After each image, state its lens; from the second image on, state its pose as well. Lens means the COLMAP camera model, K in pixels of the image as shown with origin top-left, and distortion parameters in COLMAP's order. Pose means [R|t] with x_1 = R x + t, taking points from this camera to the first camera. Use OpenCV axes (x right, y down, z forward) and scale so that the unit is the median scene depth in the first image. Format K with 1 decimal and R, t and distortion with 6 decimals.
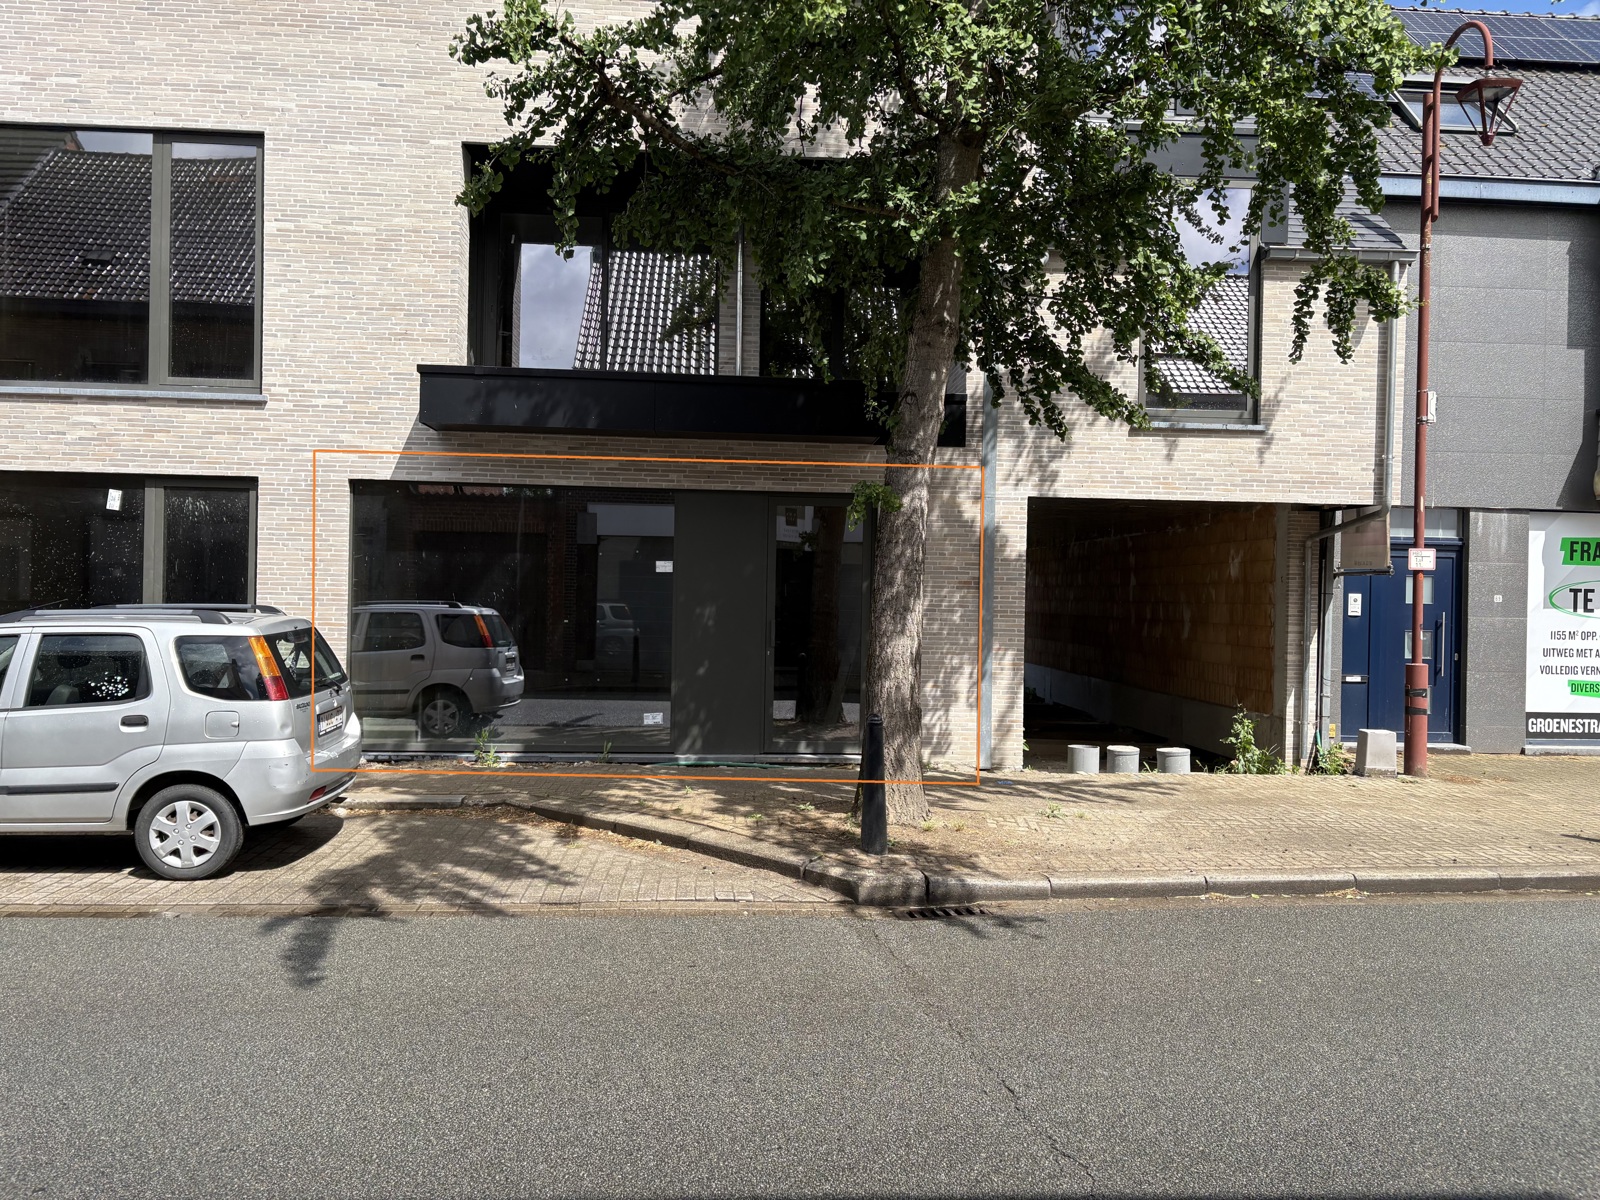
lens RADIAL K [[1219.2, 0, 795.4], [0, 1219.2, 602.1], [0, 0, 1]] dist [0.059052, -0.066169]
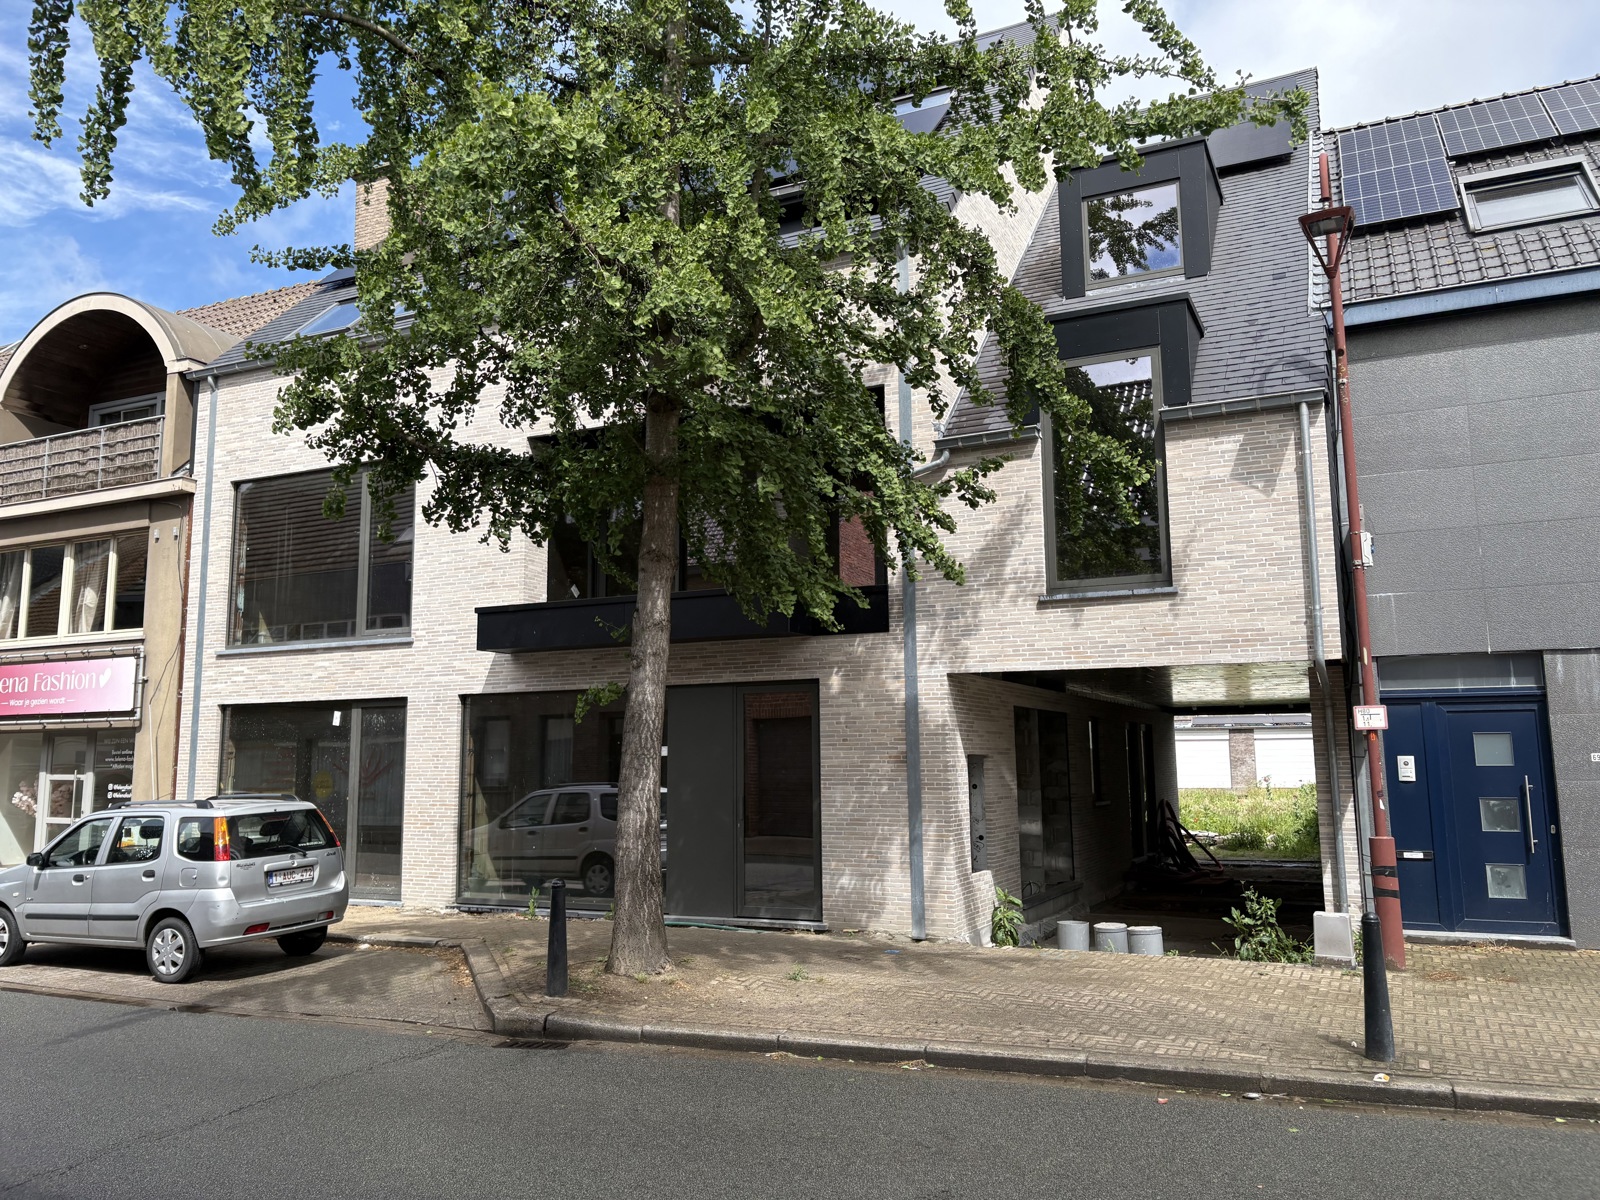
lens RADIAL K [[1219.2, 0, 803.4], [0, 1219.2, 598.6], [0, 0, 1]] dist [0.059052, -0.066169]
pose [[0.870694, -0.092053, -0.483135, 0.620113], [0.023324, 0.988952, -0.146393, 0.000779], [0.491273, 0.116194, 0.863221, 0.019694]]
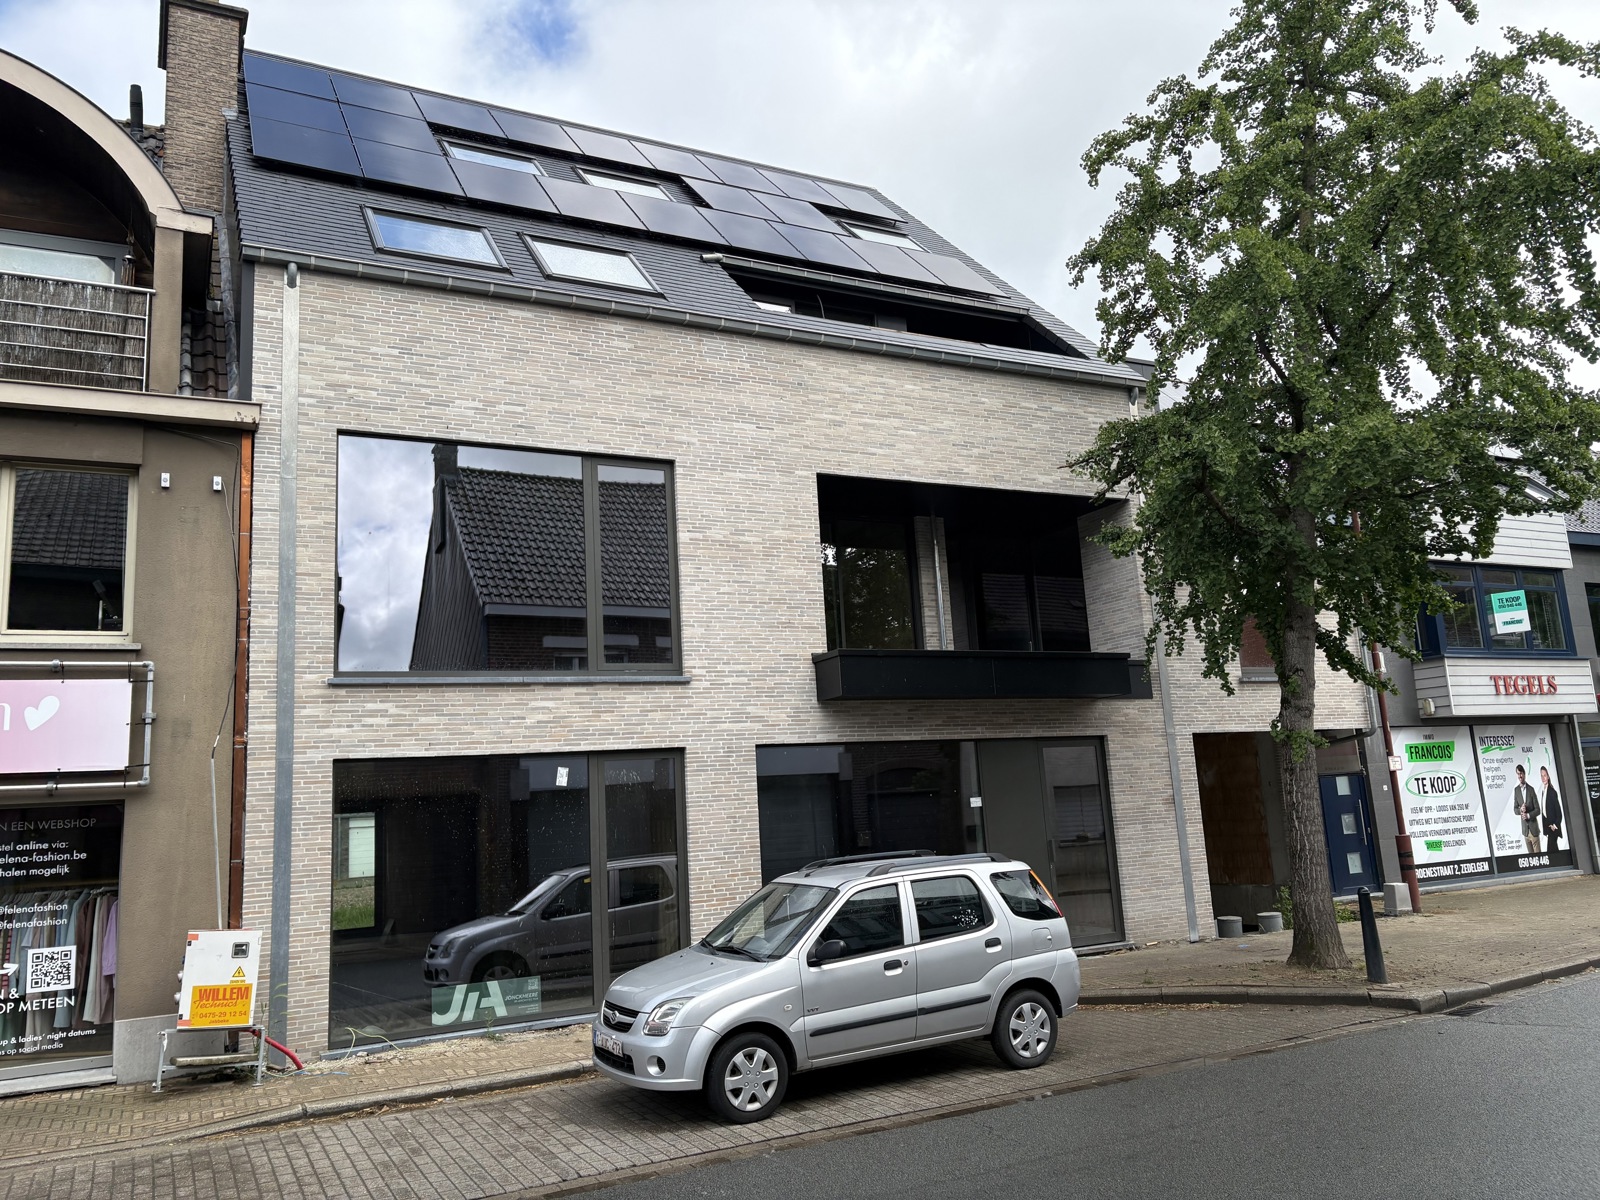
lens RADIAL K [[1219.2, 0, 799.6], [0, 1219.2, 587.7], [0, 0, 1]] dist [0.059052, -0.066169]
pose [[0.906300, 0.002628, 0.422627, -0.819618], [0.081475, 0.980137, -0.180813, -0.033567], [-0.414707, 0.198304, 0.888084, -0.082026]]
